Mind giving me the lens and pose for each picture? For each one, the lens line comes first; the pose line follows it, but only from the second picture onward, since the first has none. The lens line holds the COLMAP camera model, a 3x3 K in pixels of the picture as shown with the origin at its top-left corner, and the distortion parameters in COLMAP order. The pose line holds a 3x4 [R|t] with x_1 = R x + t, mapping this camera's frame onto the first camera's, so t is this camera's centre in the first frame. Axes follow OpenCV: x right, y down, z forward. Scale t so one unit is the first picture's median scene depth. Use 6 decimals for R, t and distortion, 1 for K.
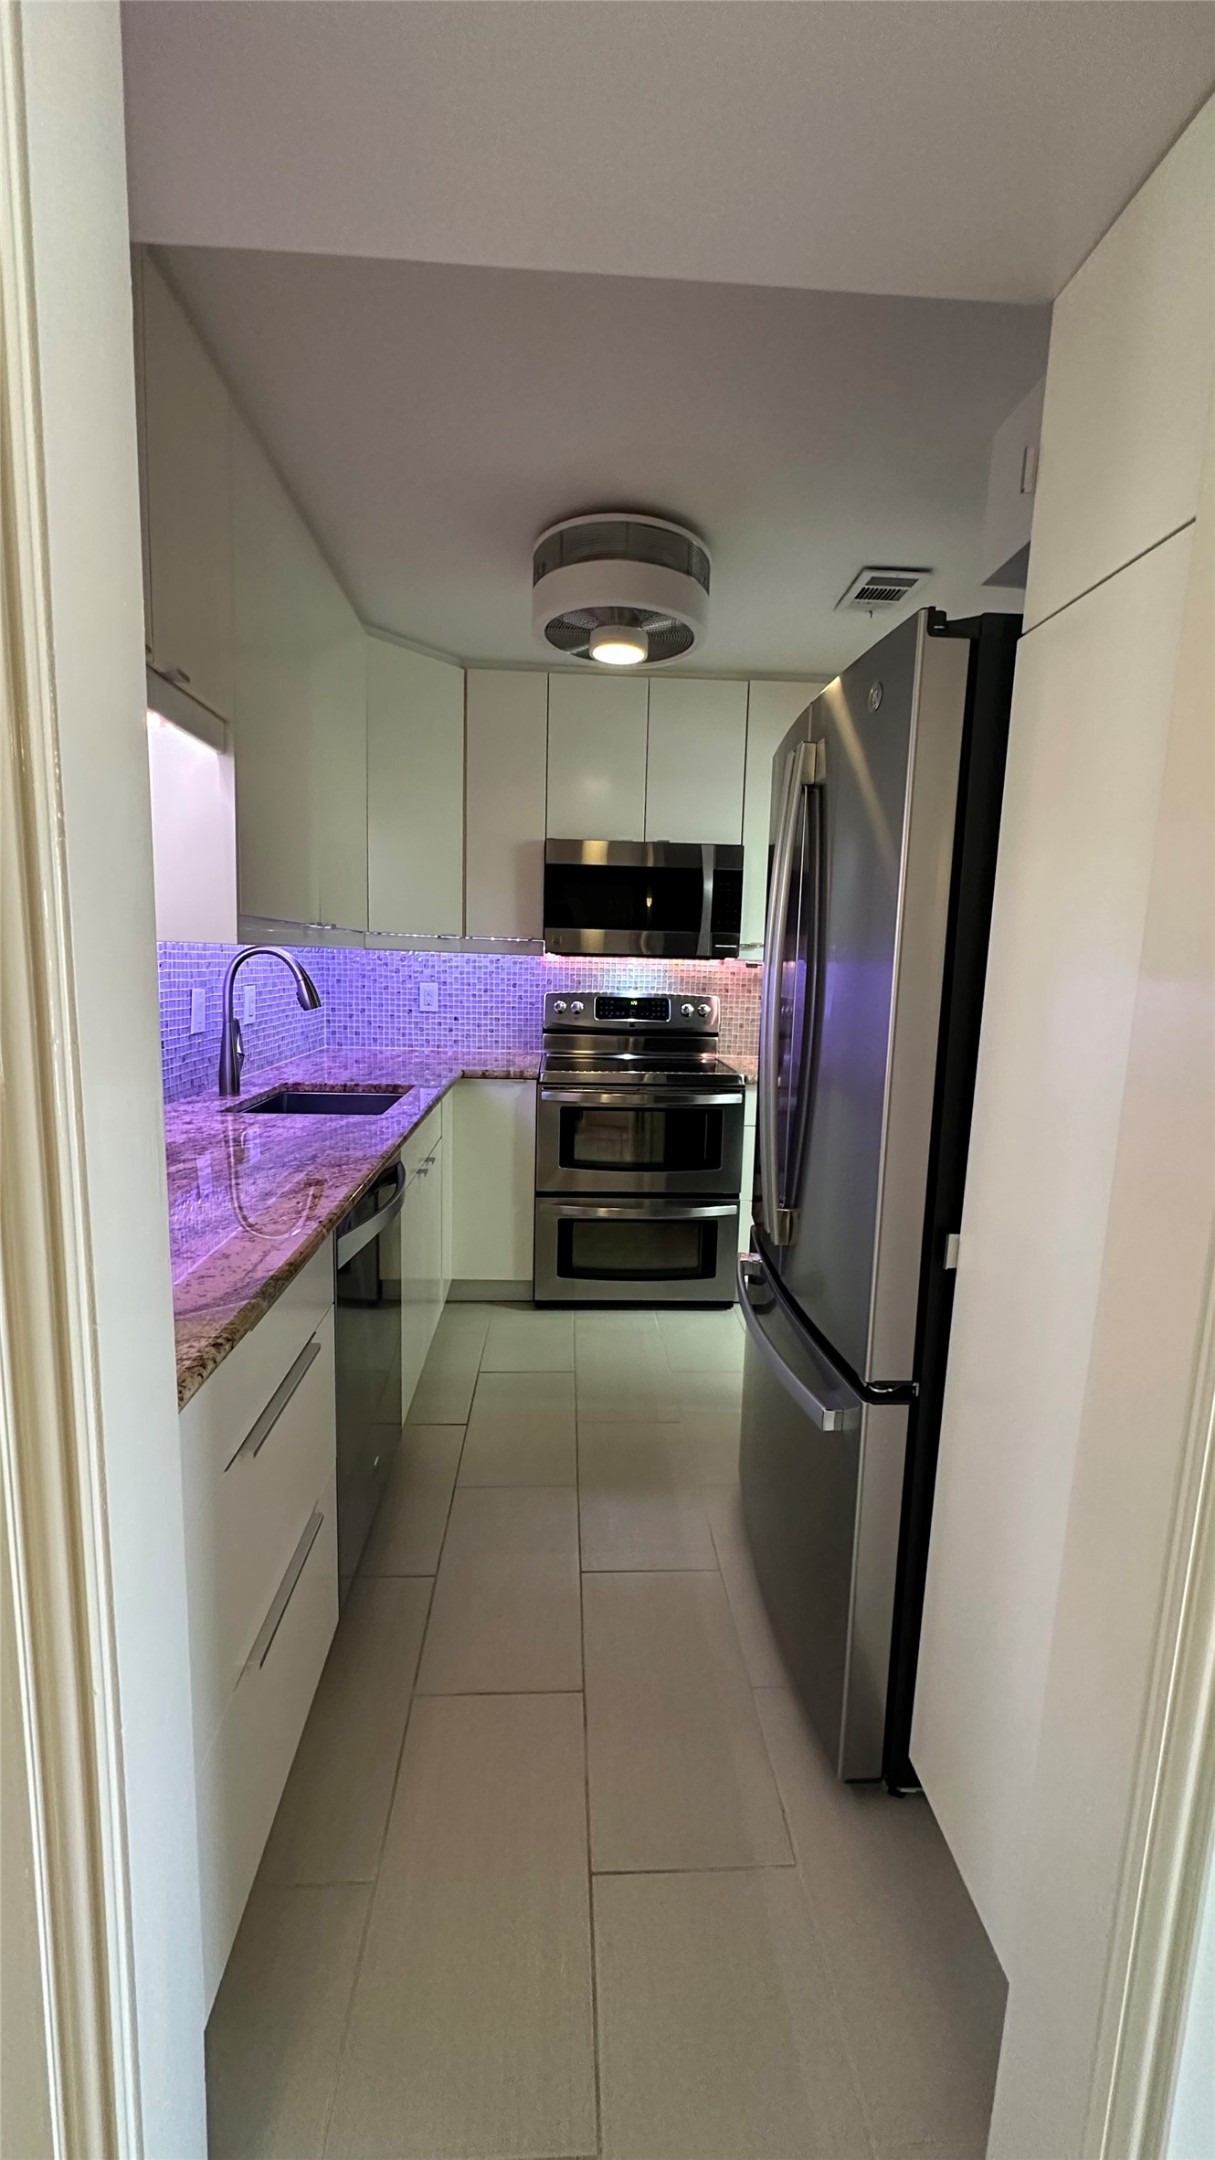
lens RADIAL K [[862.0, 0, 607.5], [0, 862.0, 1080.0], [0, 0, 1]] dist [0.001840, -0.005247]
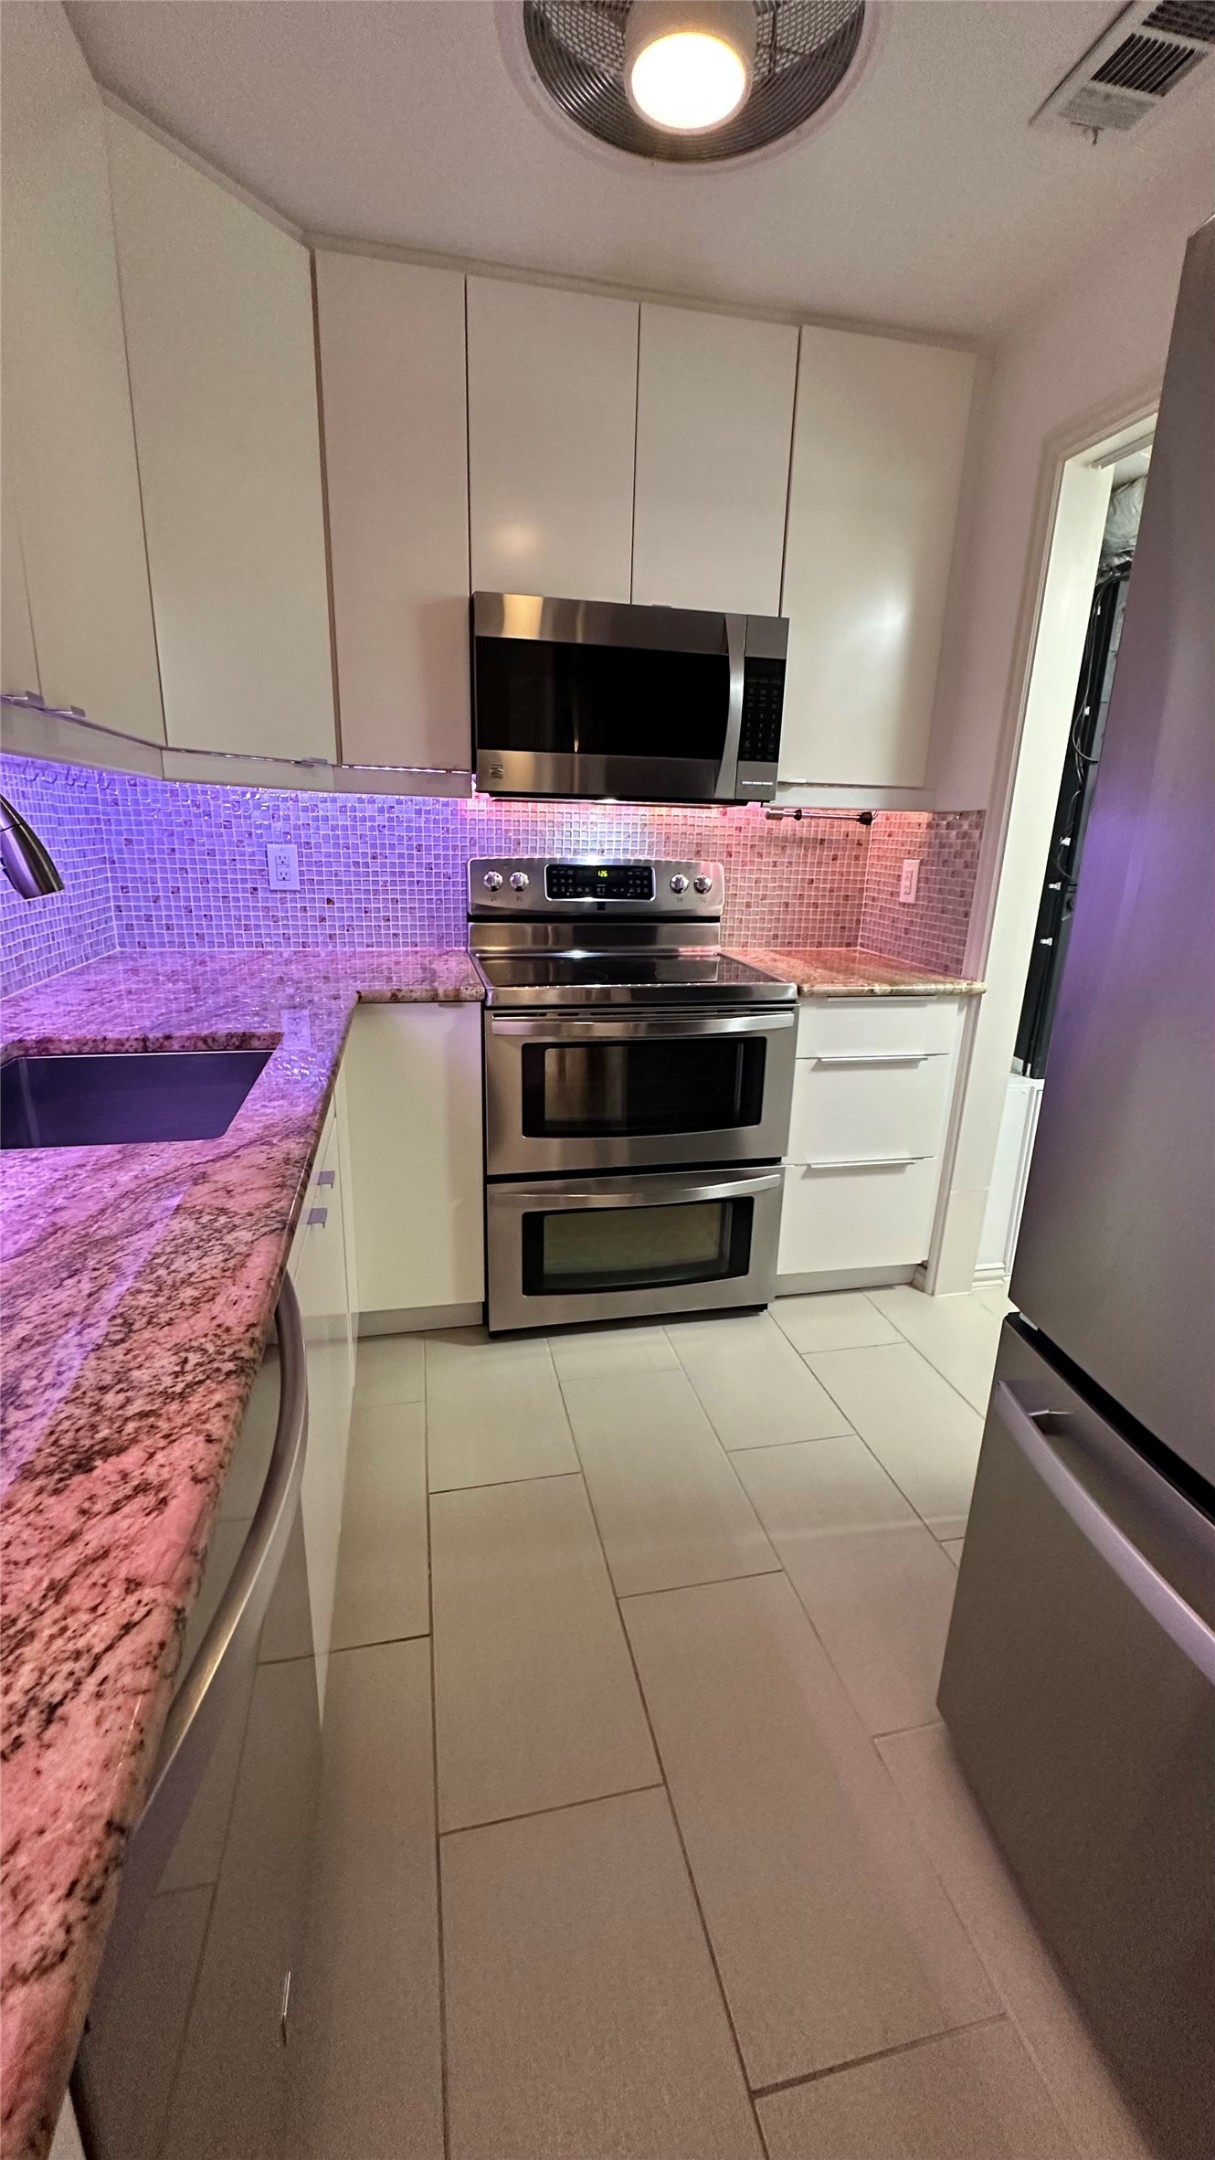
lens RADIAL K [[862.0, 0, 607.5], [0, 862.0, 1080.0], [0, 0, 1]] dist [0.001840, -0.005247]
pose [[0.986241, -0.047183, 0.158439, -0.089094], [0.023222, 0.988442, 0.149808, -0.034304], [-0.163676, -0.144067, 0.975938, 0.354196]]
